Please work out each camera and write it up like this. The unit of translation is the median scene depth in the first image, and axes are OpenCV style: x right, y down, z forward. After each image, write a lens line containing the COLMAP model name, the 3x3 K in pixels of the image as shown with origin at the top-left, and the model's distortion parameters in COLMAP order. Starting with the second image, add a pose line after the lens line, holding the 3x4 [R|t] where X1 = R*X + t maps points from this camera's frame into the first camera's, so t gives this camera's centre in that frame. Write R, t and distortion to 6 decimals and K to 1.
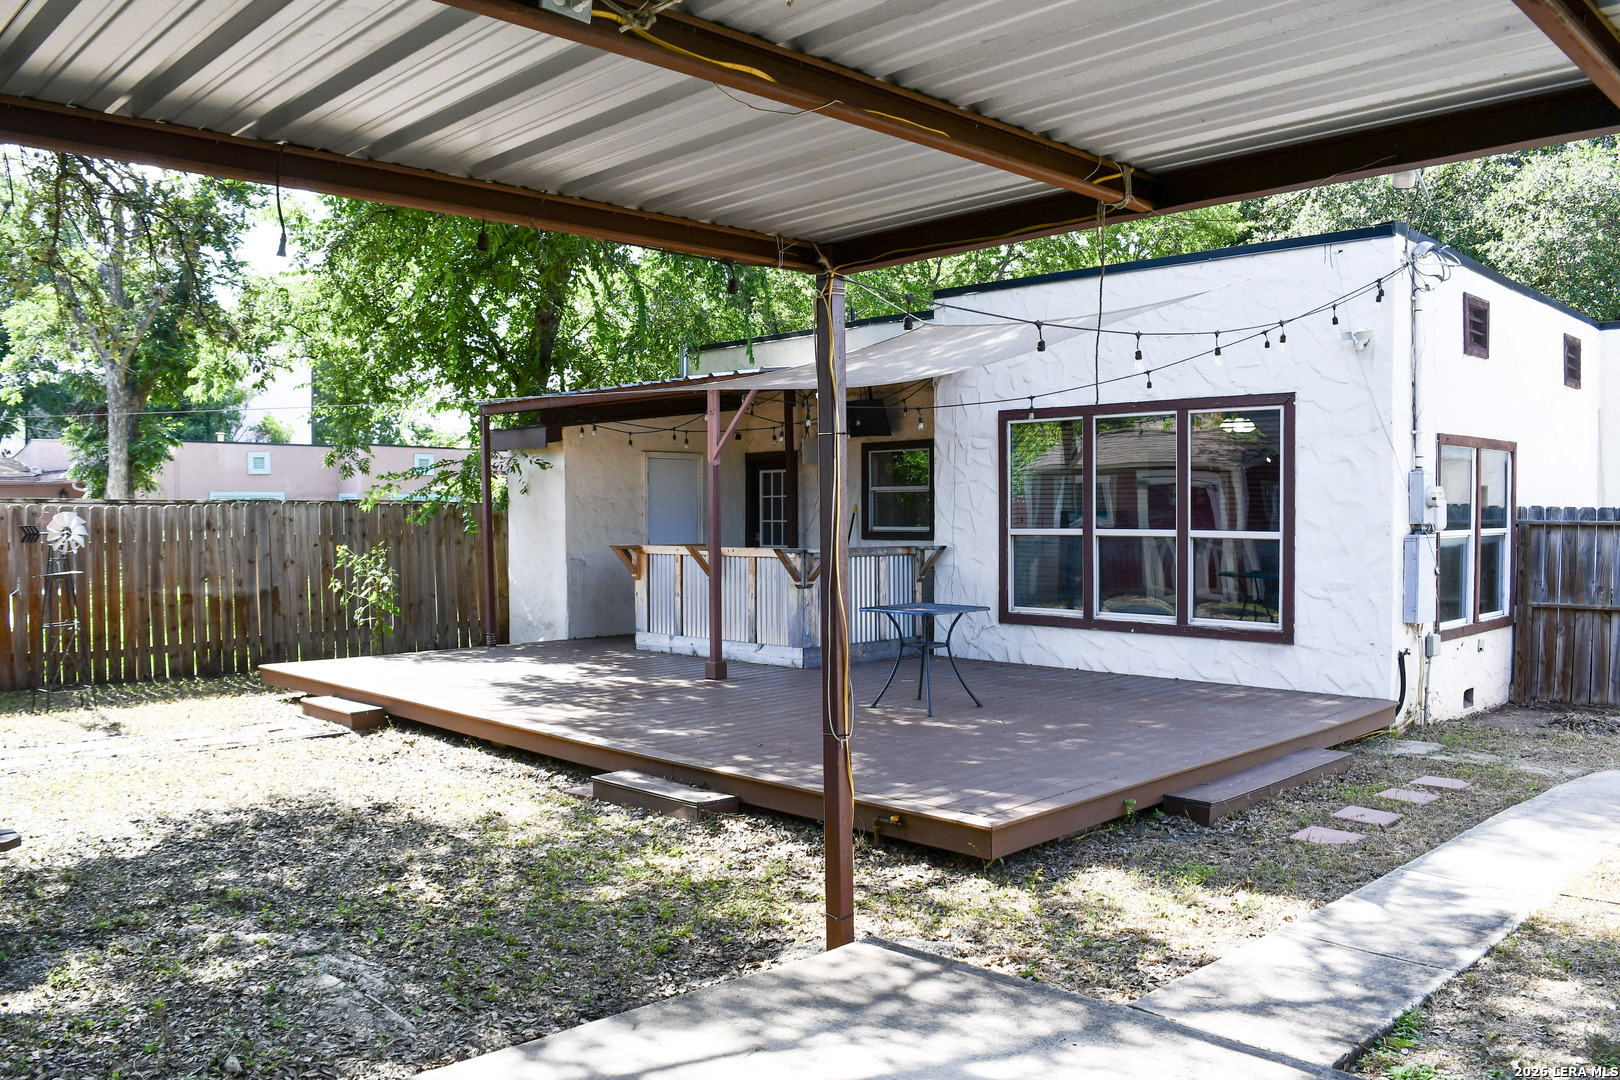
lens RADIAL K [[1274.9, 0, 811.6], [0, 1274.9, 540.7], [0, 0, 1]] dist [-0.095805, 0.024707]
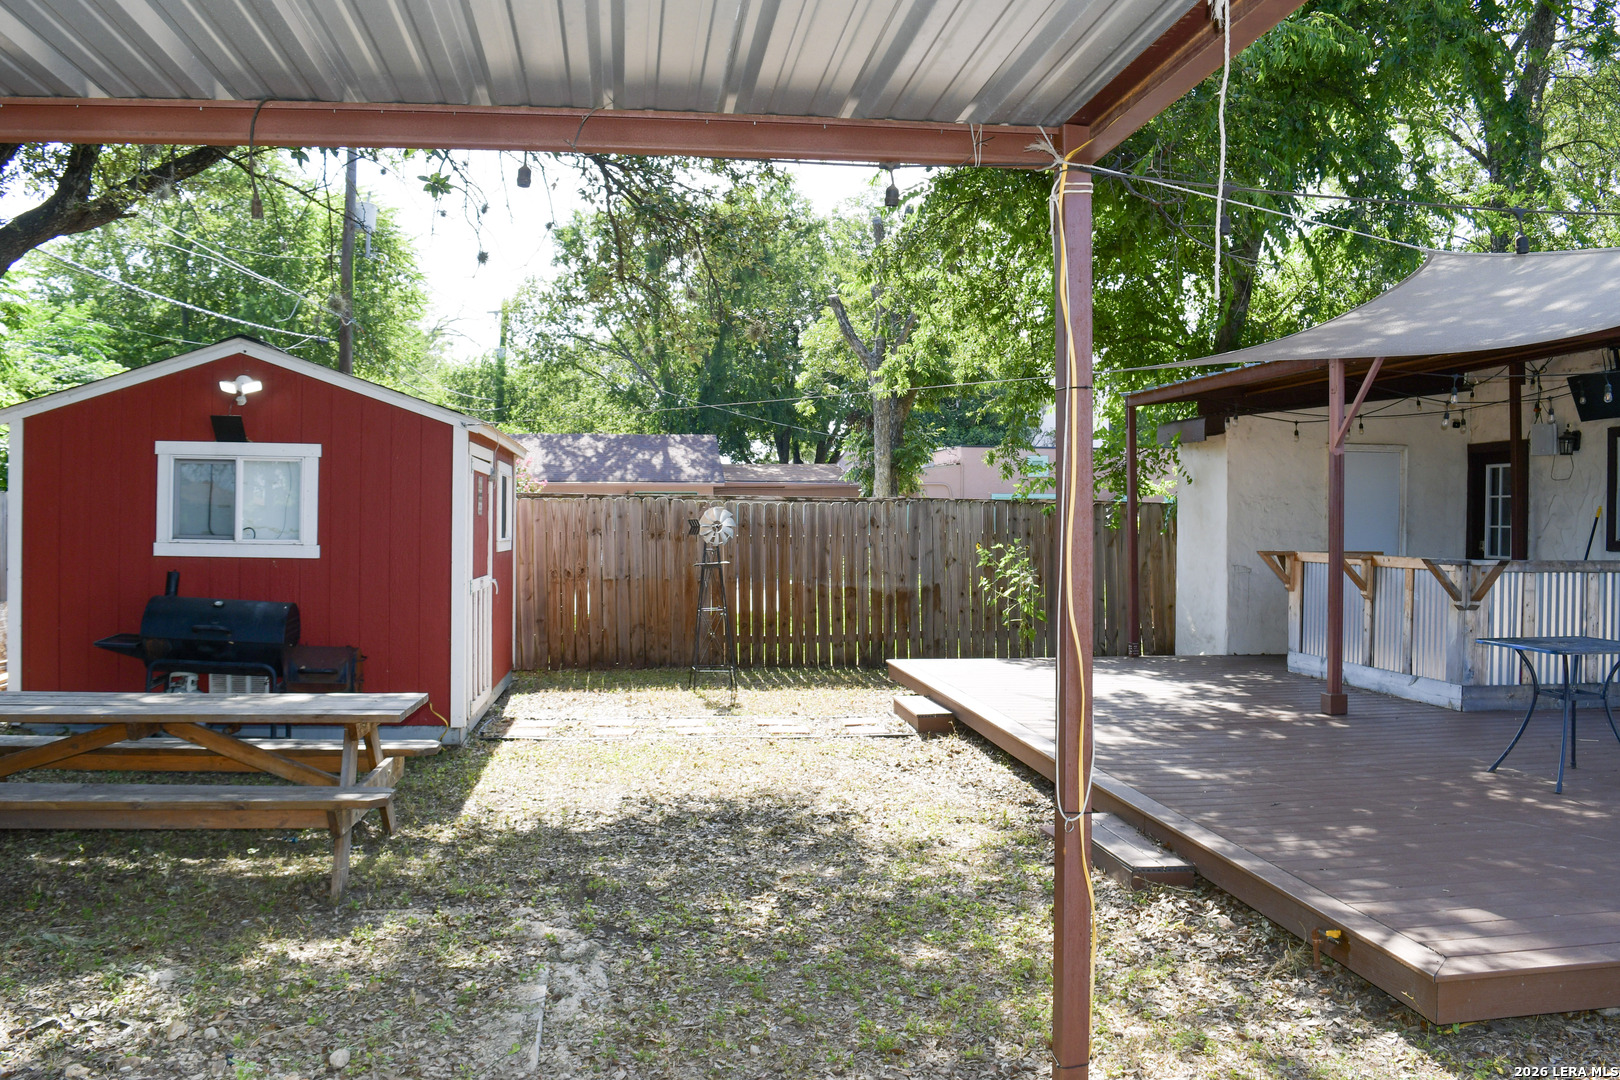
lens RADIAL K [[1274.9, 0, 808.3], [0, 1274.9, 538.0], [0, 0, 1]] dist [-0.095805, 0.024707]
pose [[0.797709, 0.018767, -0.602751, 0.115972], [-0.022633, 0.999743, 0.001173, 0.001056], [0.602618, 0.012707, 0.797929, 0.122295]]
